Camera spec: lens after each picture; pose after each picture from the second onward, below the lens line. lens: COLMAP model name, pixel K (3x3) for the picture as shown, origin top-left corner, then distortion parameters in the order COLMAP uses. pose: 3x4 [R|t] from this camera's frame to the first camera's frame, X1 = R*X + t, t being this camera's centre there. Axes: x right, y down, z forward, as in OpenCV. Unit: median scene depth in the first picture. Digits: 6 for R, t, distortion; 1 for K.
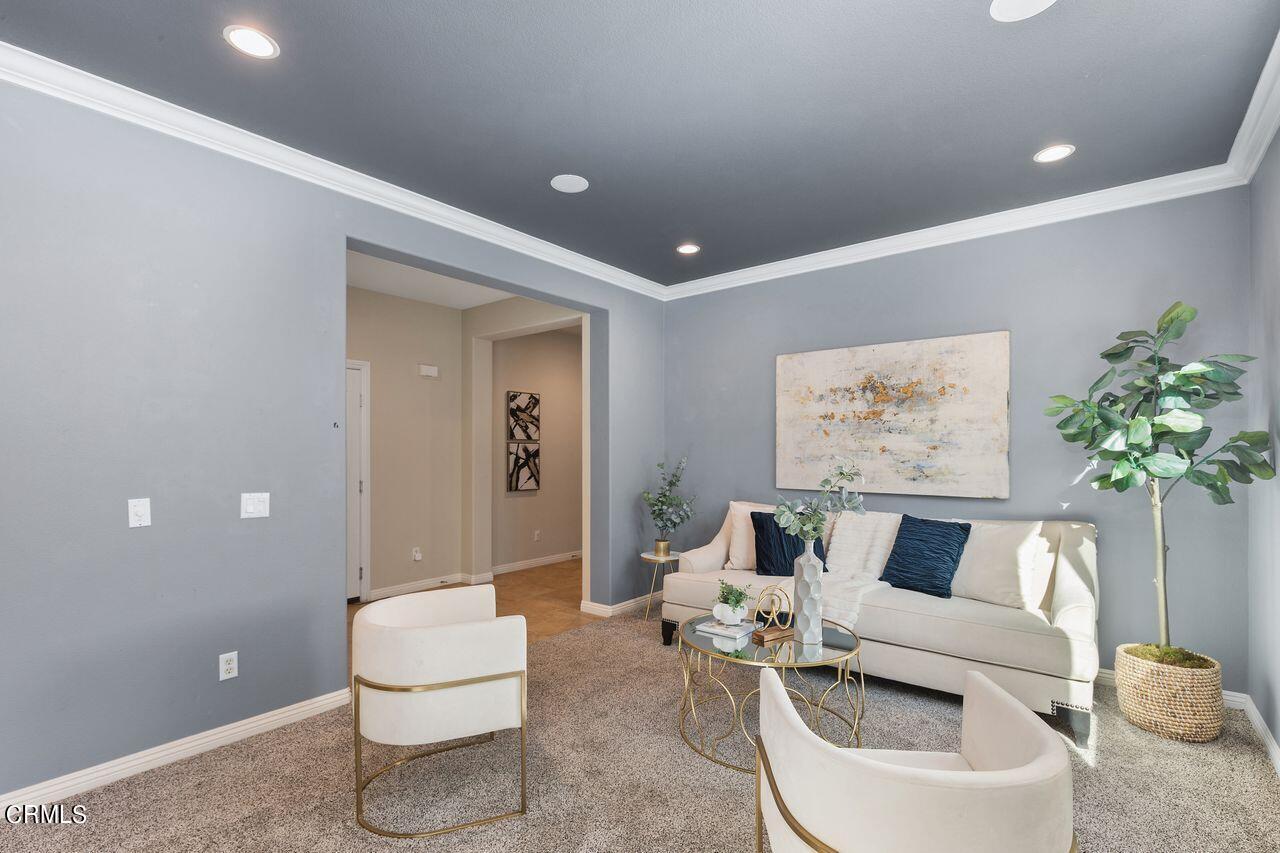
lens RADIAL K [[576.0, 0, 643.0], [0, 576.0, 433.2], [0, 0, 1]] dist [-0.008007, 0.000578]
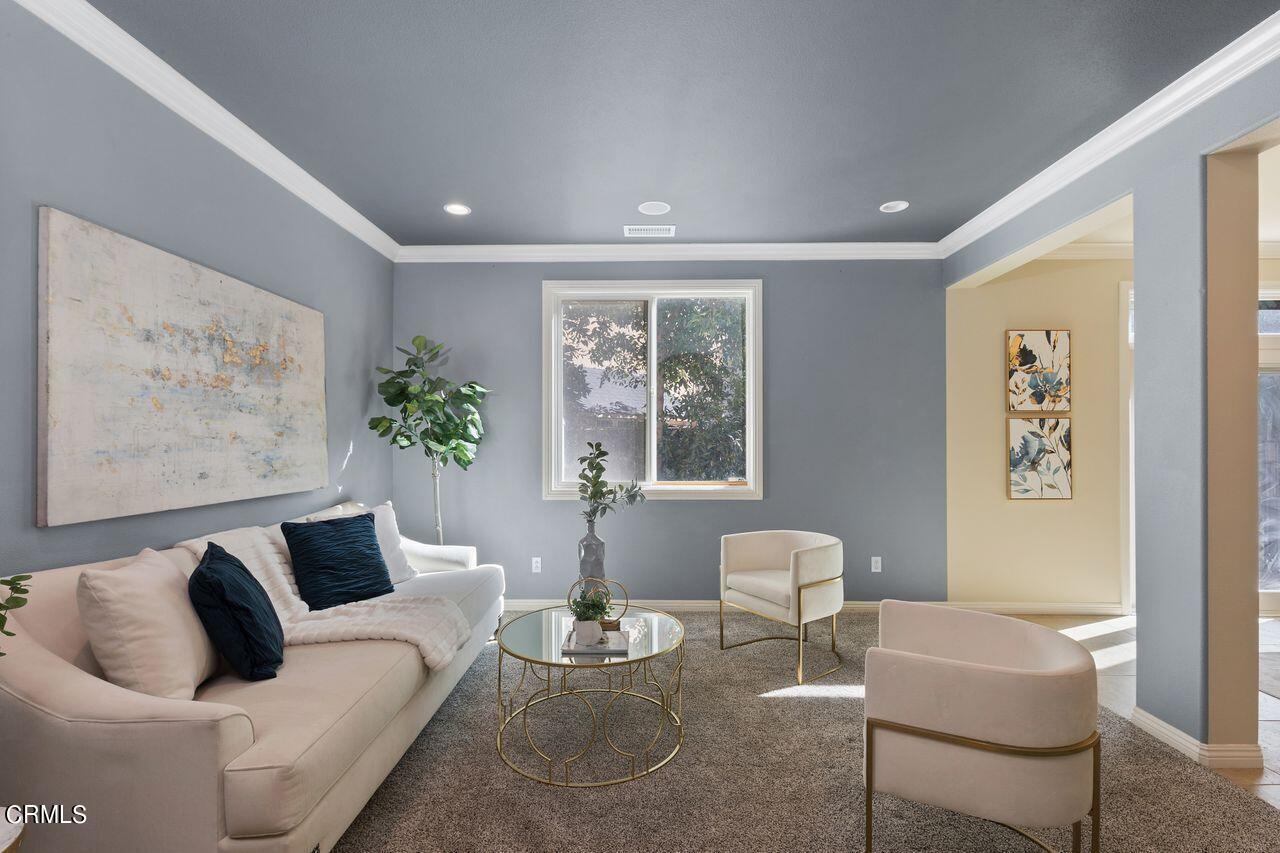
lens RADIAL K [[576.0, 0, 636.1], [0, 576.0, 424.9], [0, 0, 1]] dist [-0.008007, 0.000578]
pose [[-0.604879, 0.020452, 0.796055, -0.389377], [-0.024672, 0.998709, -0.044406, 0.032927], [-0.795935, -0.046500, -0.603593, 1.014702]]
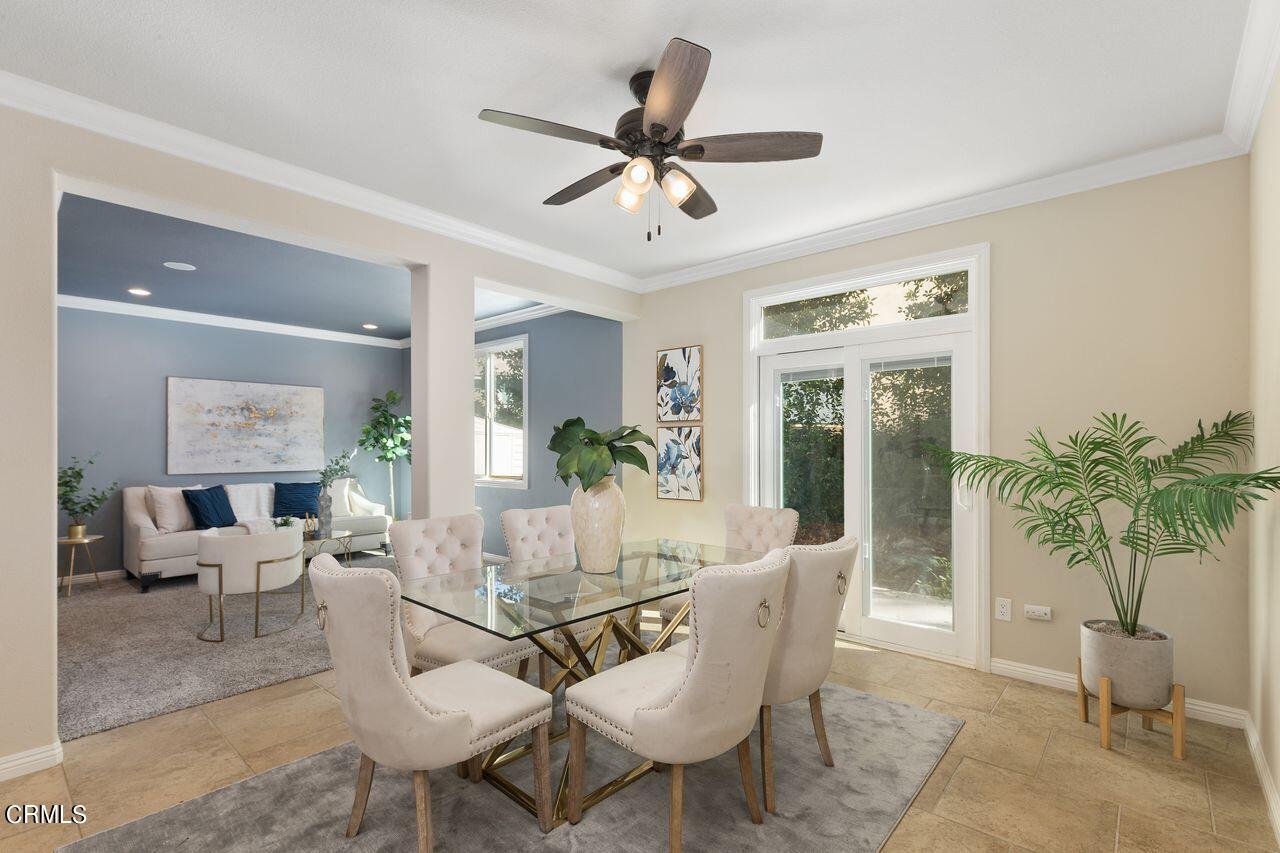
lens RADIAL K [[576.0, 0, 634.5], [0, 576.0, 446.7], [0, 0, 1]] dist [-0.008007, 0.000578]
pose [[0.047767, -0.001004, 0.998858, -1.188046], [-0.028029, 0.999604, 0.002345, -0.005101], [-0.998465, -0.028109, 0.047720, -0.183836]]
